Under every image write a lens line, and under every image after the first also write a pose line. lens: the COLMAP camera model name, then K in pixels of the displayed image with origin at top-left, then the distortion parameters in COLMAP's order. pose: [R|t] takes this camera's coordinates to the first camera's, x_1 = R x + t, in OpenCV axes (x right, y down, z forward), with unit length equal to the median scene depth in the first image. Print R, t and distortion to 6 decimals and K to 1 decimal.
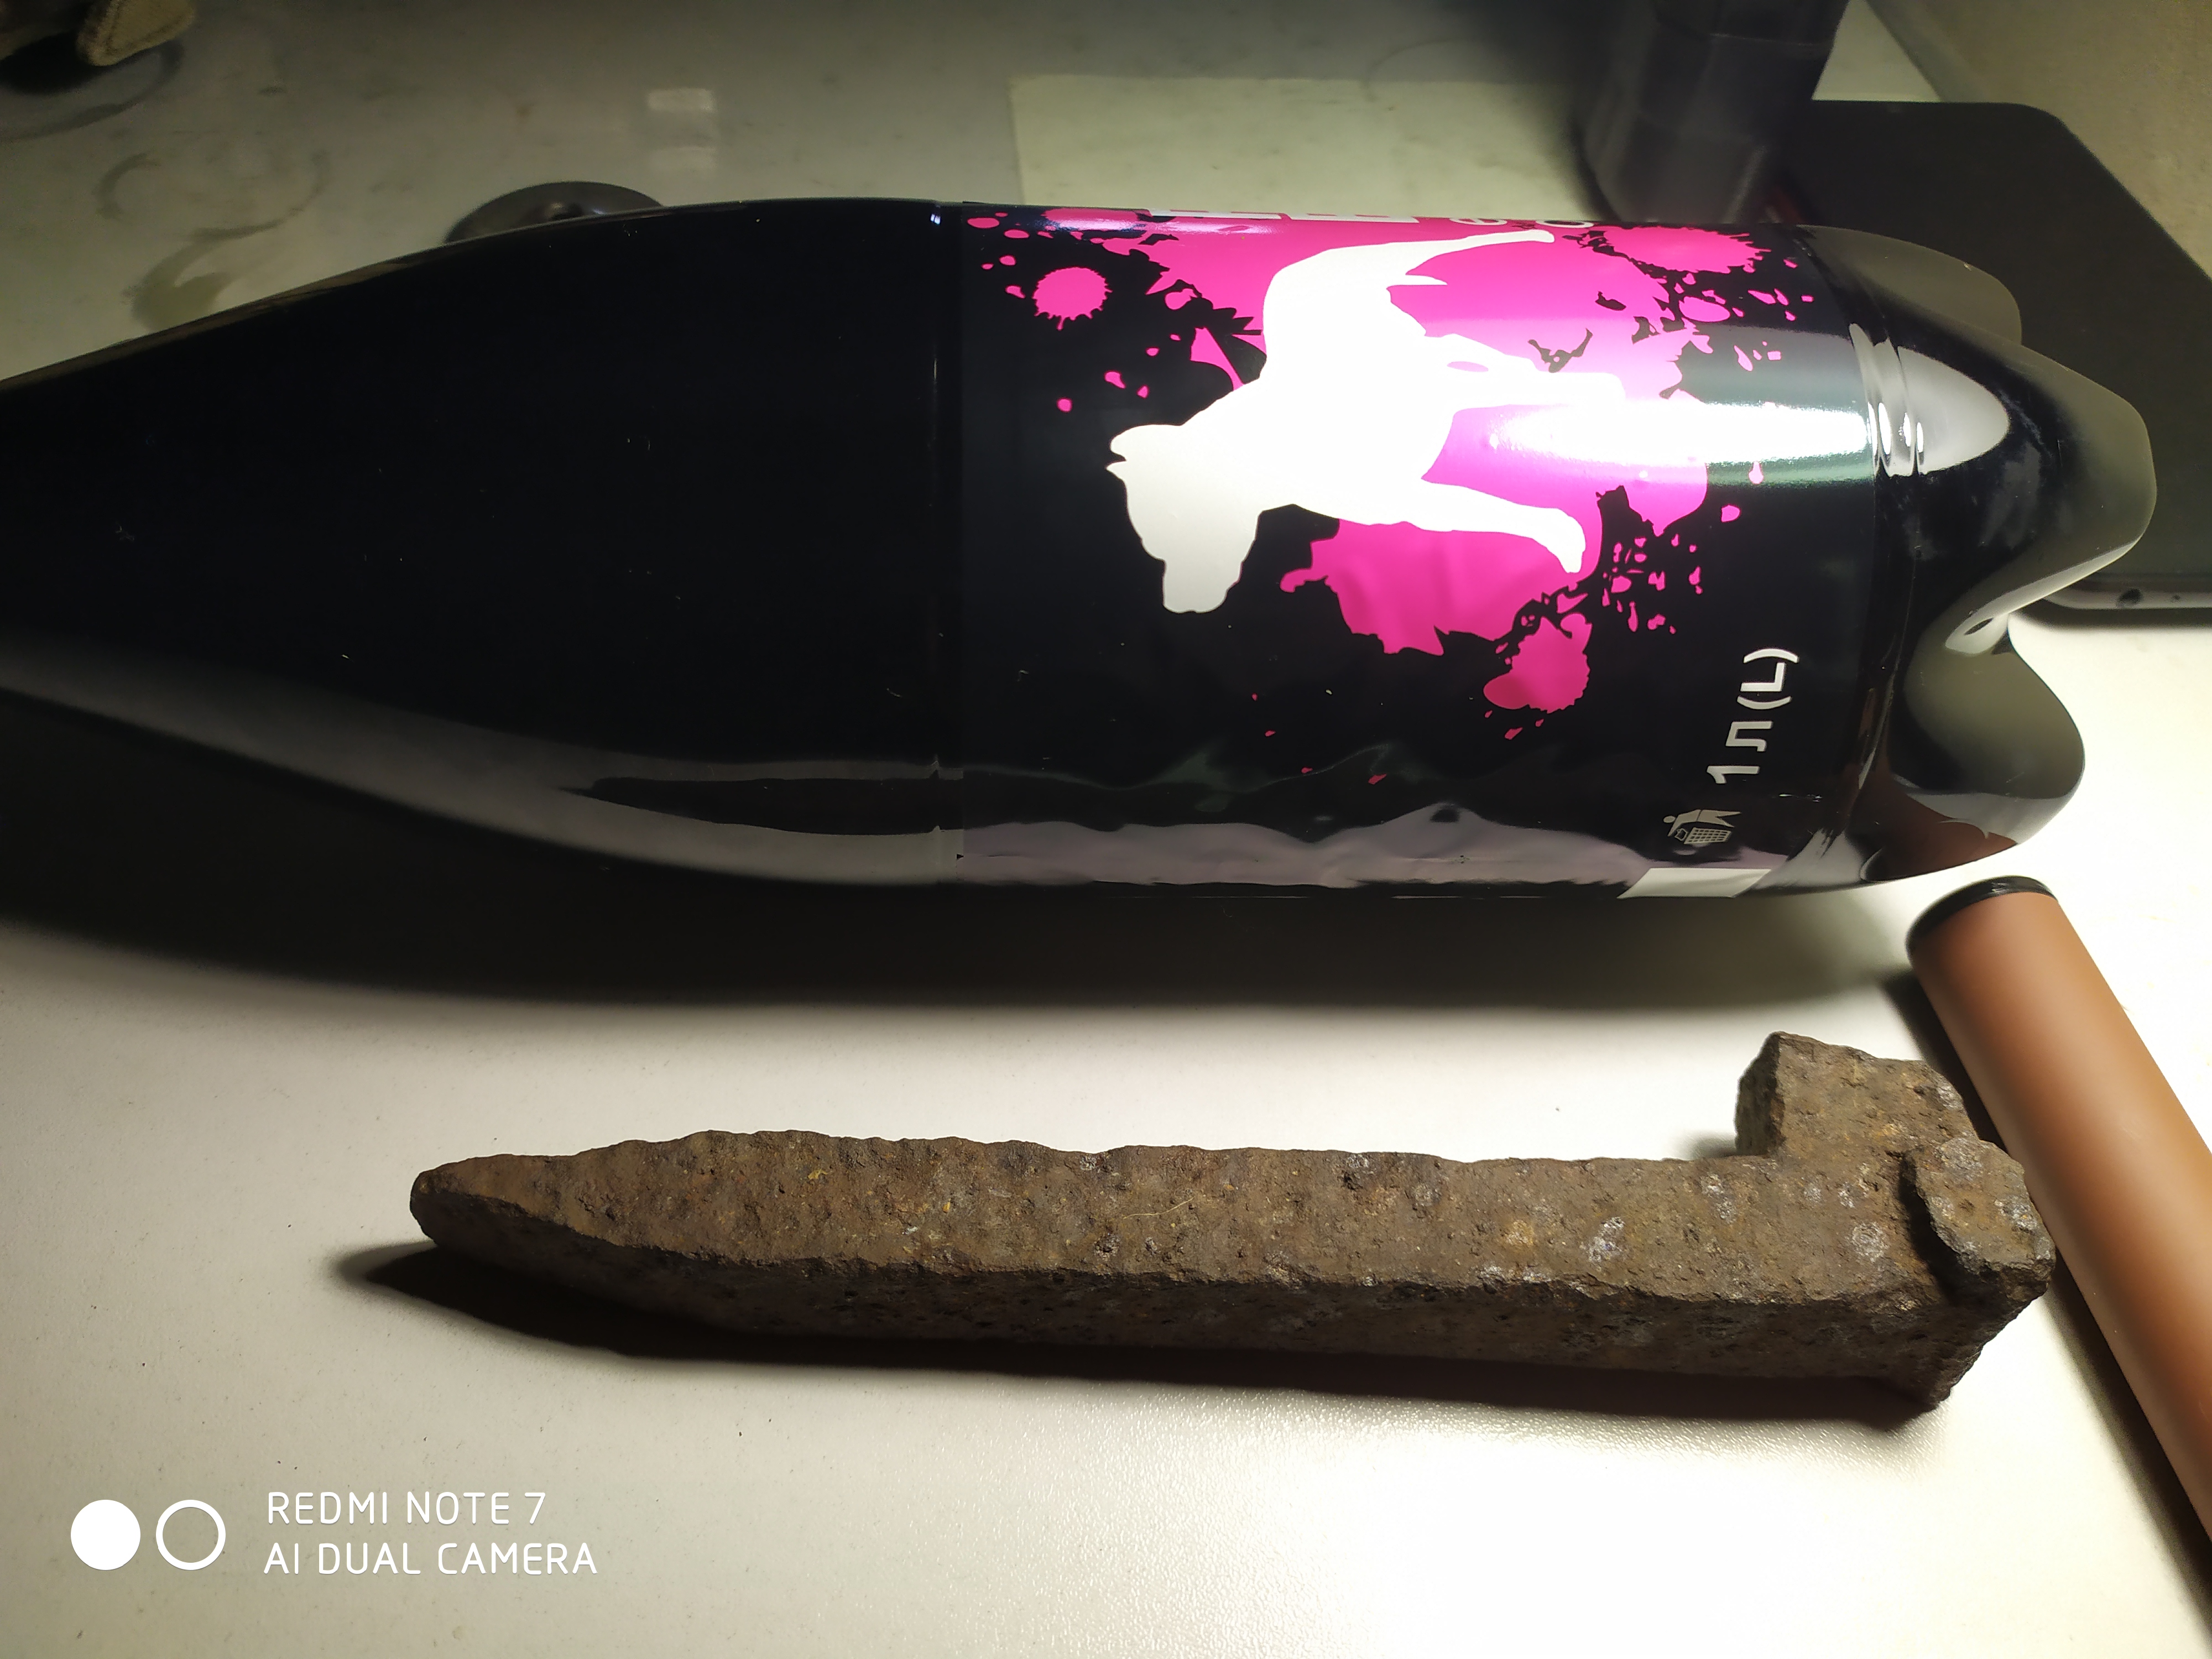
lens RADIAL K [[1506.1, 0, 1106.0], [0, 1506.1, 829.5], [0, 0, 1]] dist [-0.047373, -0.008385]
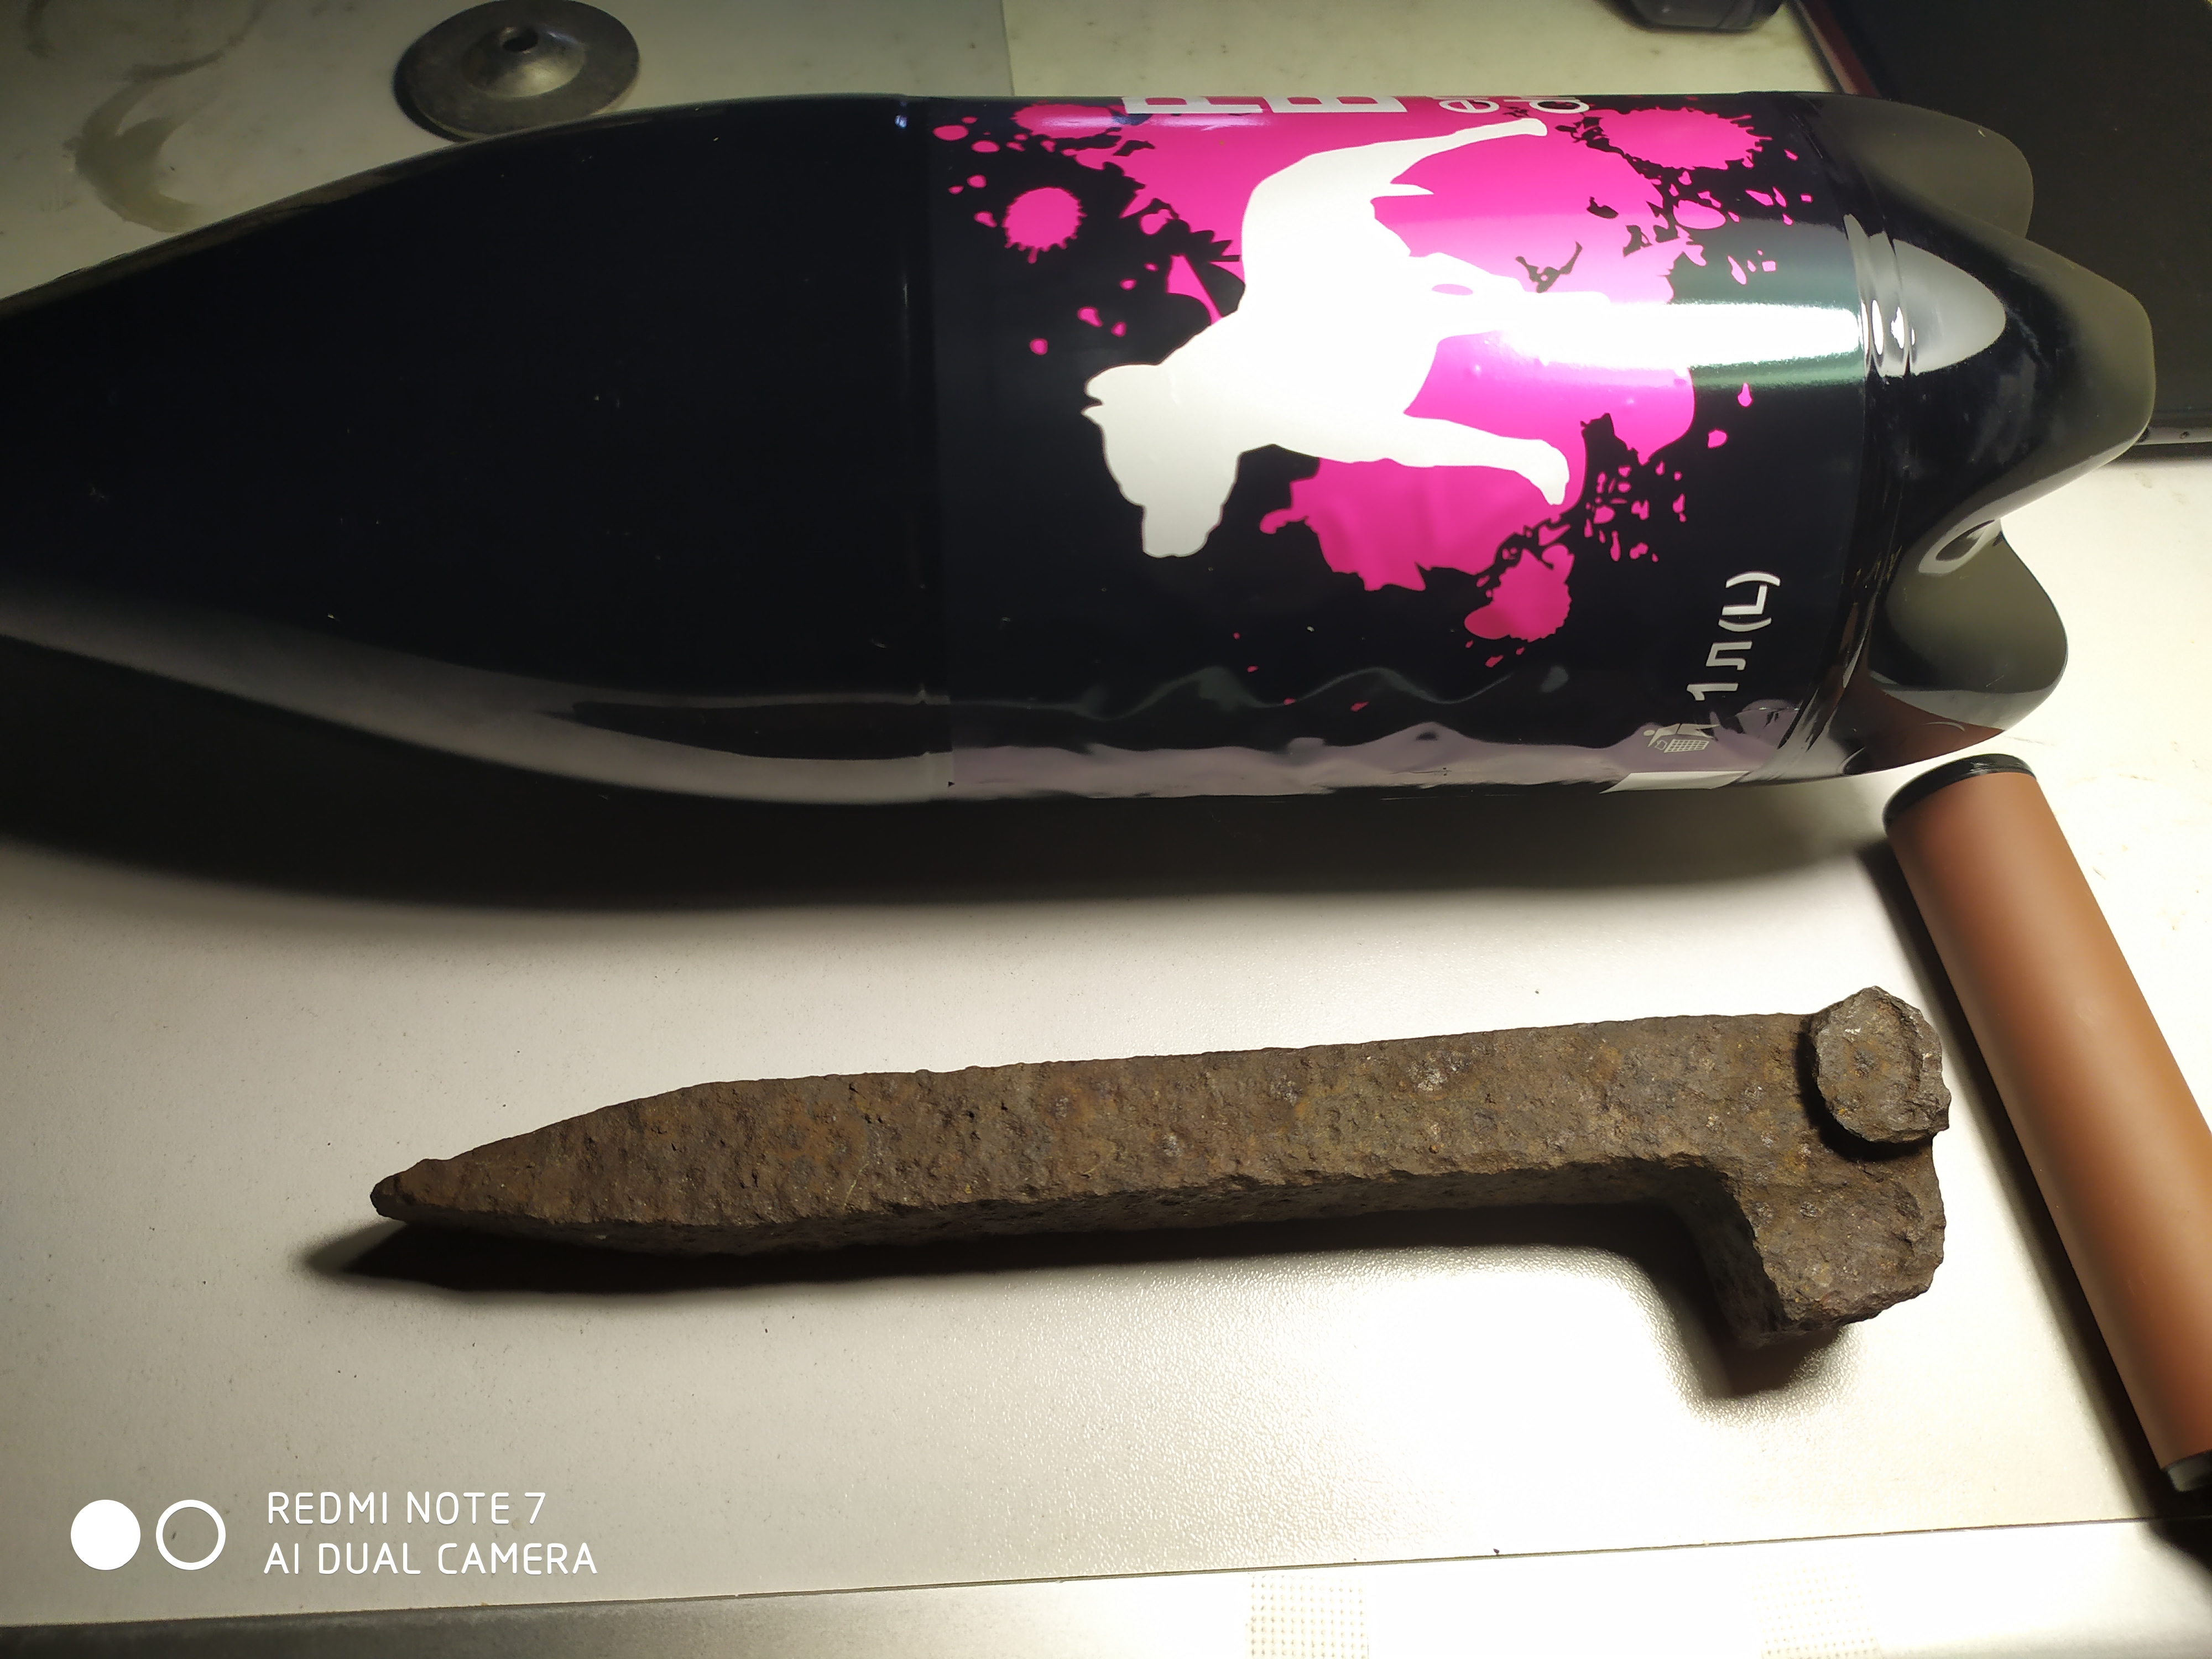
lens RADIAL K [[1506.1, 0, 1106.0], [0, 1506.1, 829.5], [0, 0, 1]] dist [-0.047373, -0.008385]
pose [[0.999767, -0.021168, -0.004339, 0.012937], [0.021578, 0.988633, 0.148789, -0.109683], [0.001140, -0.148848, 0.988859, -0.014003]]
